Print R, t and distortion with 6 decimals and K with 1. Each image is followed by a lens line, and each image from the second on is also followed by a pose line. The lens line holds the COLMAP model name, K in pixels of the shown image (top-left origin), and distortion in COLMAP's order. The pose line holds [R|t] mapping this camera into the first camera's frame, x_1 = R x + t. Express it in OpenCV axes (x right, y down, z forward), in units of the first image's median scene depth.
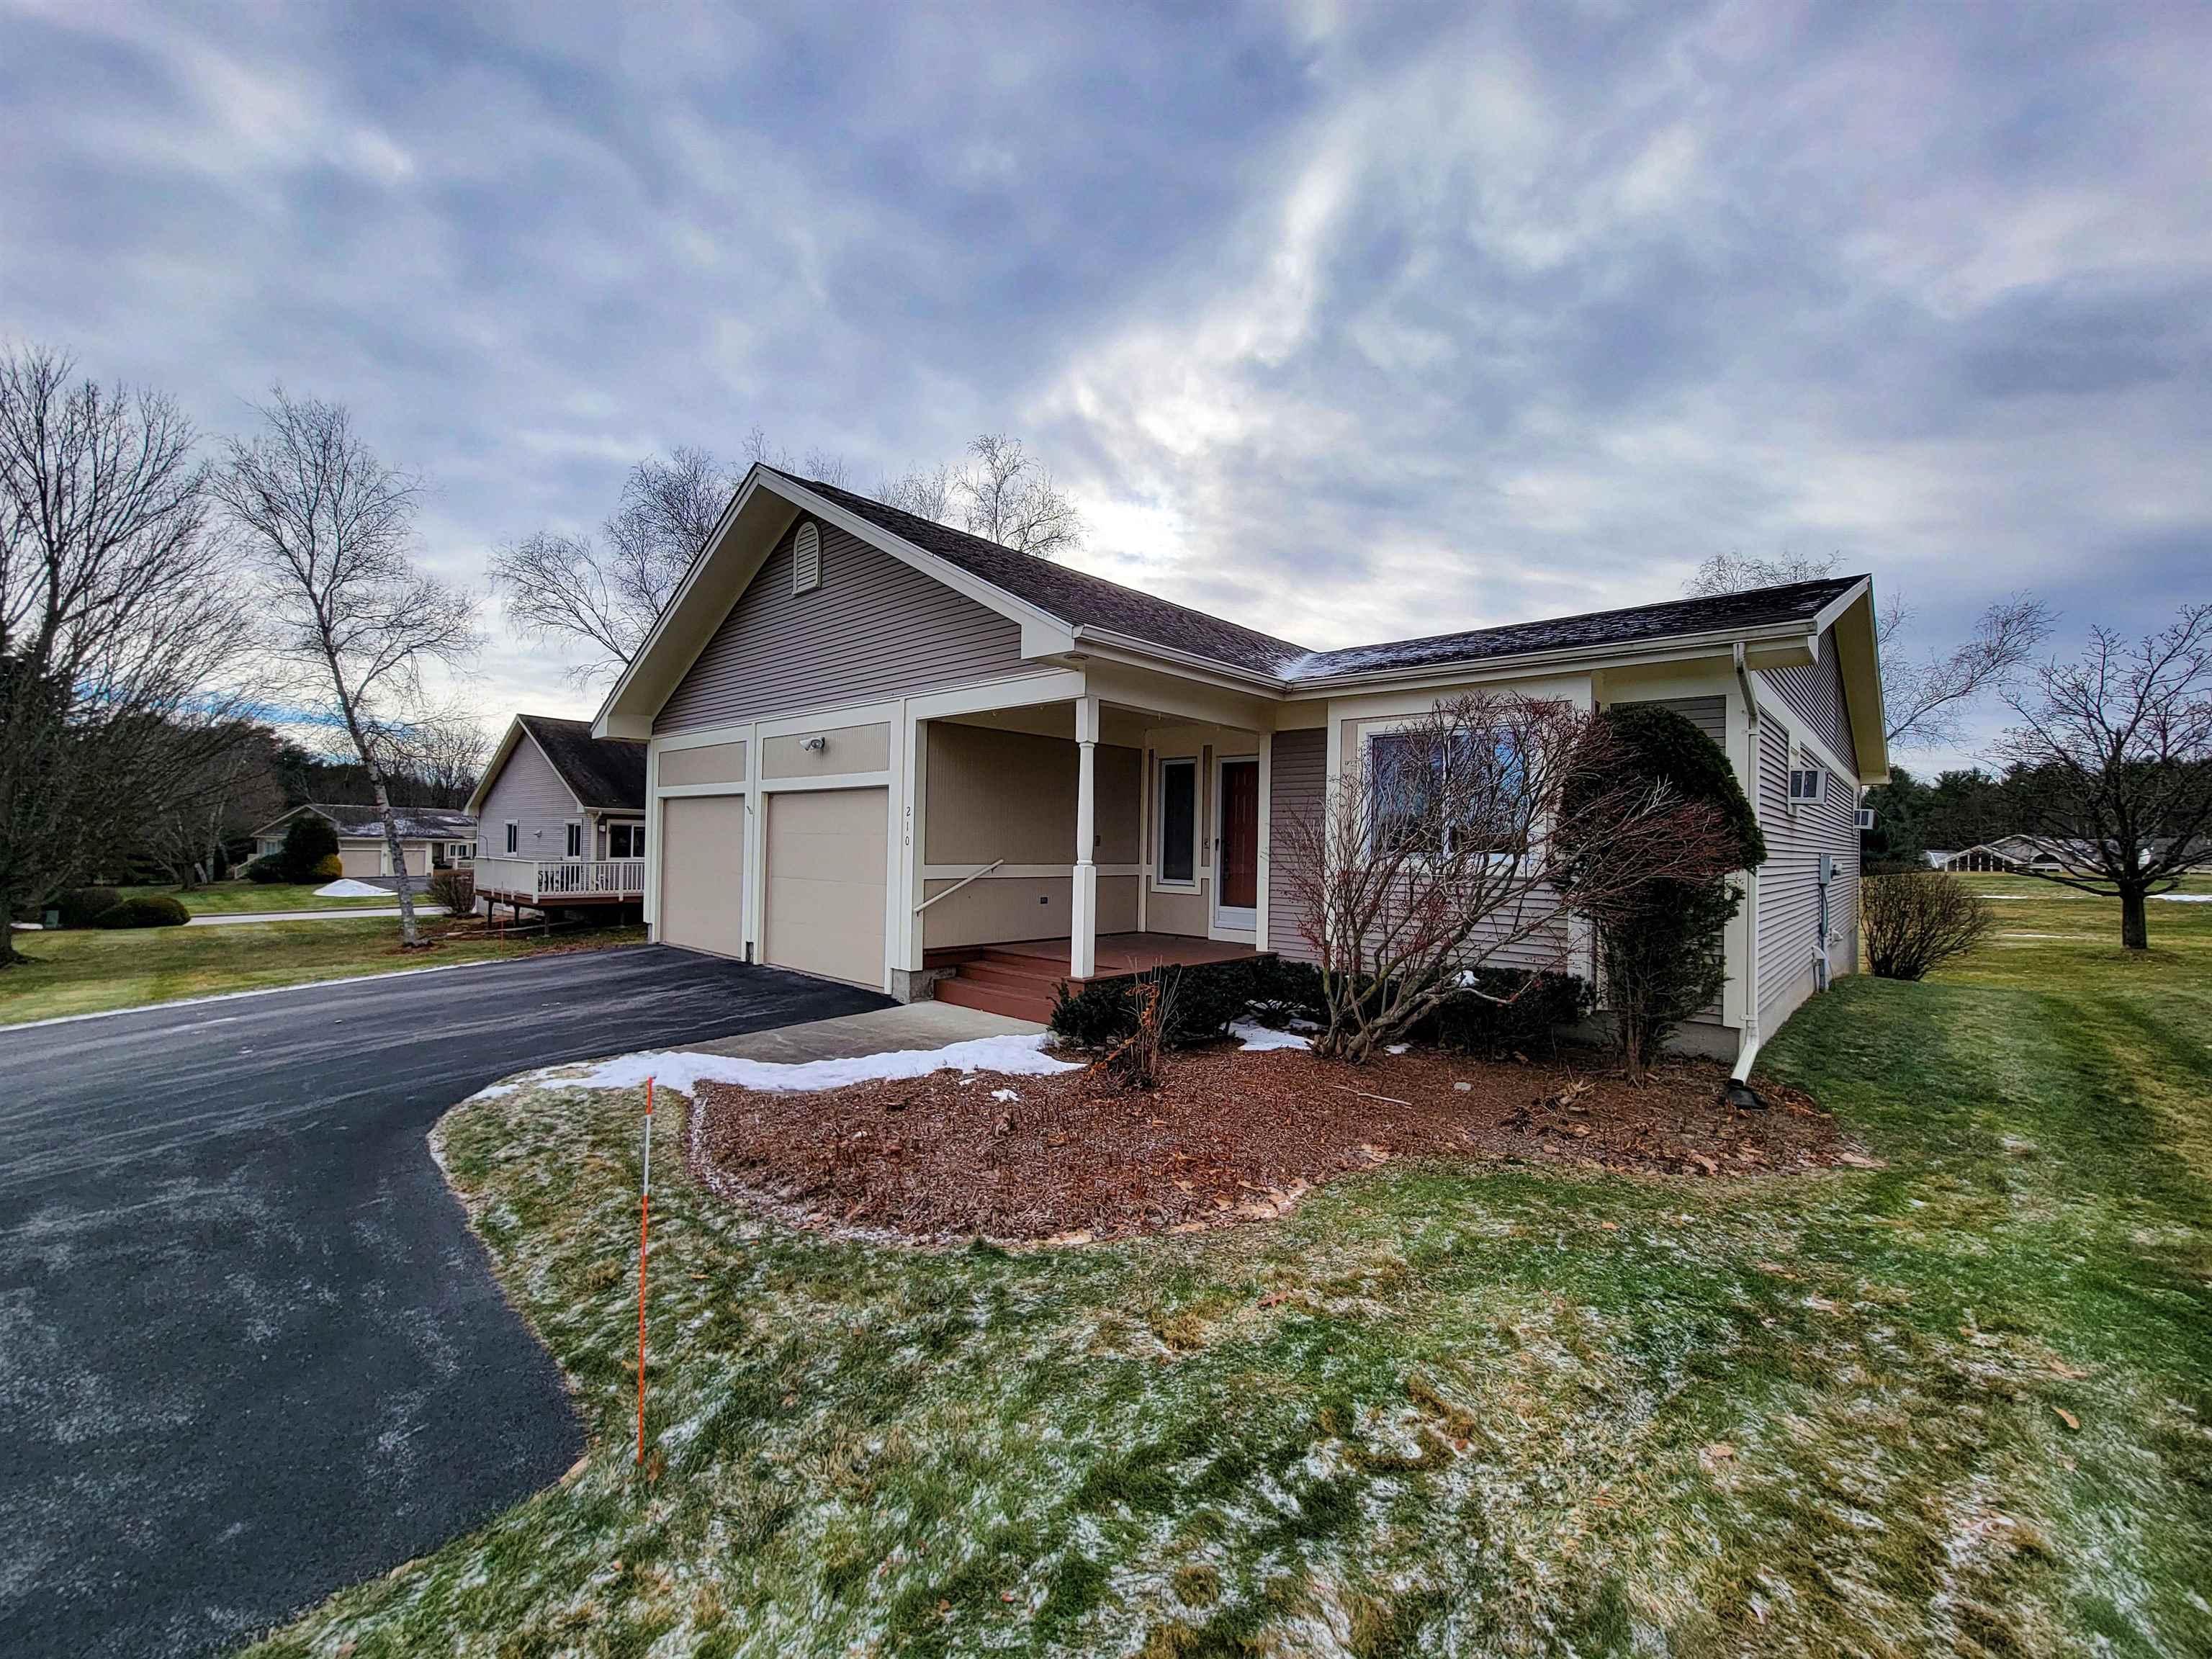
lens RADIAL K [[897.0, 0, 1145.3], [0, 897.0, 821.0], [0, 0, 1]] dist [-0.003517, -0.000175]
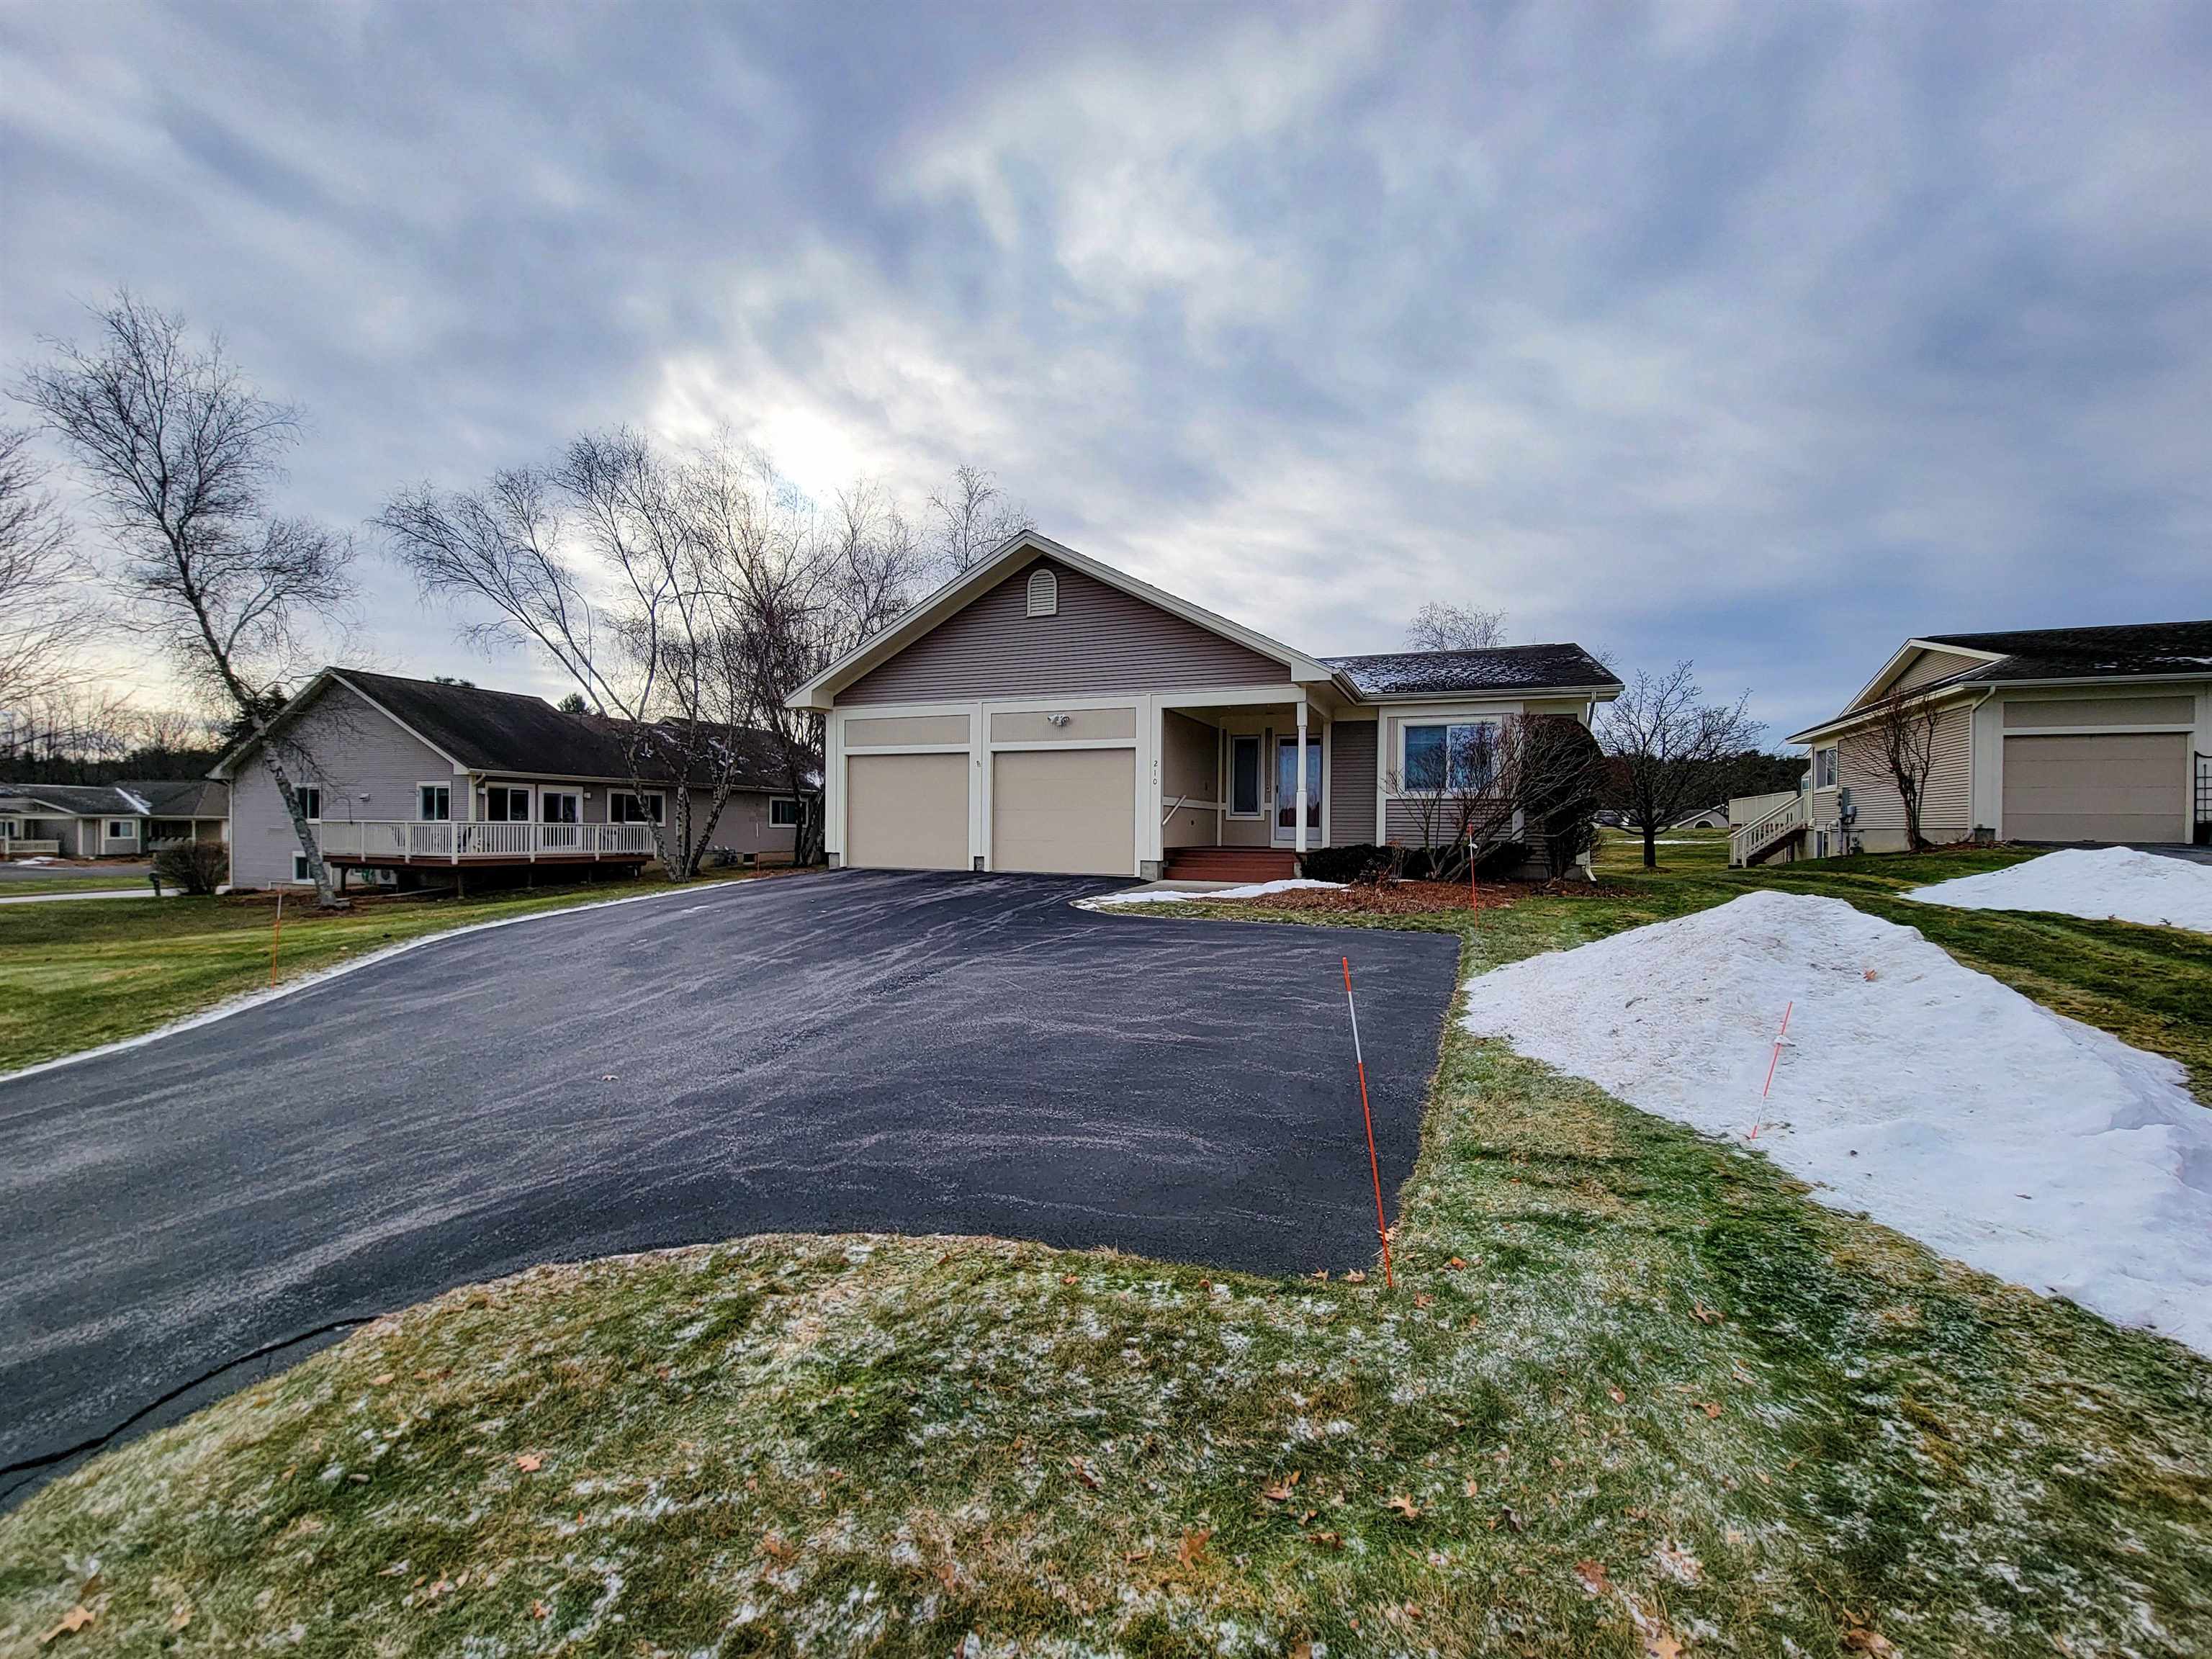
lens RADIAL K [[897.0, 0, 1145.3], [0, 897.0, 821.0], [0, 0, 1]] dist [-0.003517, -0.000175]
pose [[0.936629, -0.007361, 0.350246, -0.830076], [-0.000920, 0.999724, 0.023472, 0.053277], [-0.350322, -0.022306, 0.936364, -0.510166]]
